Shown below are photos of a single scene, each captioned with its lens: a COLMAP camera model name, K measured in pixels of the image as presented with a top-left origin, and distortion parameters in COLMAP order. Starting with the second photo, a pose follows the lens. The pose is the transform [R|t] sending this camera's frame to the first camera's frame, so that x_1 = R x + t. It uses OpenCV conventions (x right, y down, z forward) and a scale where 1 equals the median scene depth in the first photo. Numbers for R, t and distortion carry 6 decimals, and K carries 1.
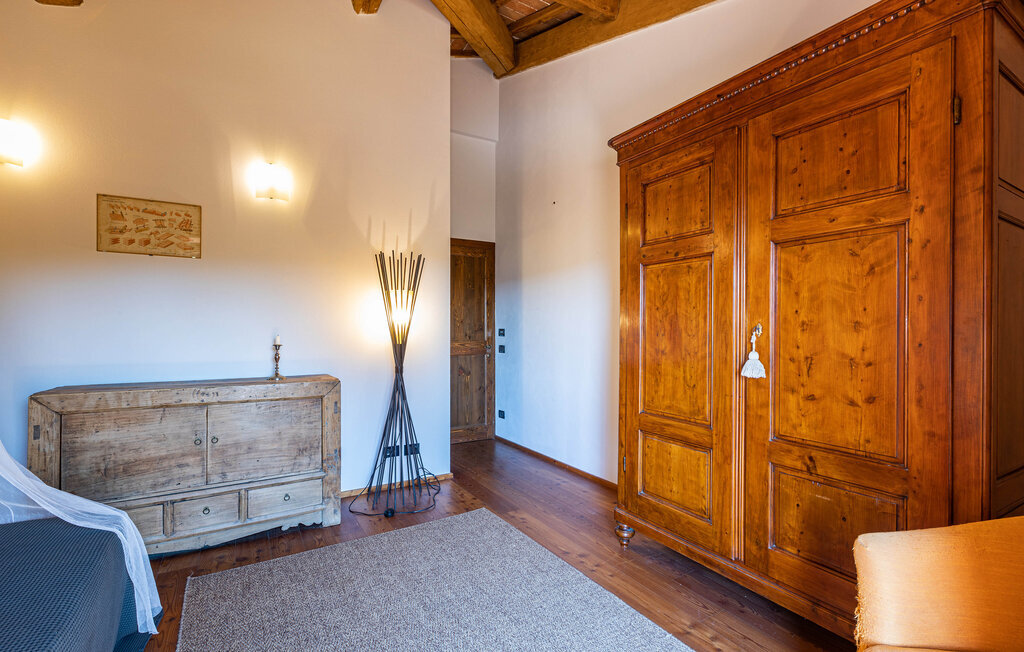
lens RADIAL K [[458.7, 0, 518.0], [0, 458.7, 326.0], [0, 0, 1]] dist [-0.005990, 0.001531]
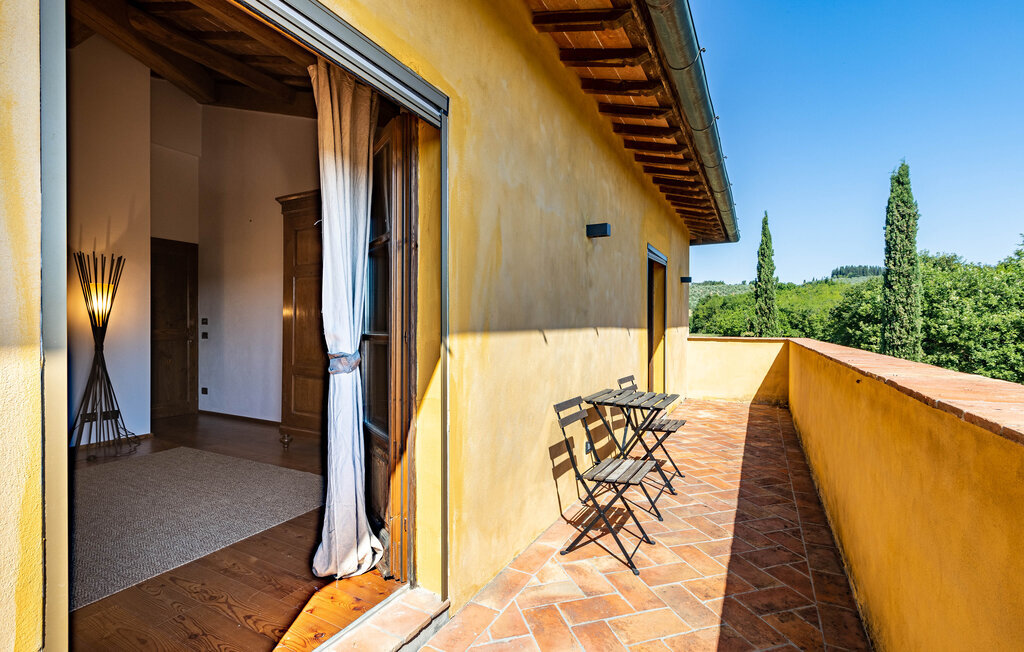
lens RADIAL K [[458.7, 0, 510.8], [0, 458.7, 329.2], [0, 0, 1]] dist [-0.005990, 0.001531]
pose [[0.864456, 0.000041, 0.502708, 0.096918], [-0.006388, 0.999920, 0.010902, 0.030261], [-0.502667, -0.012635, 0.864388, -0.748195]]
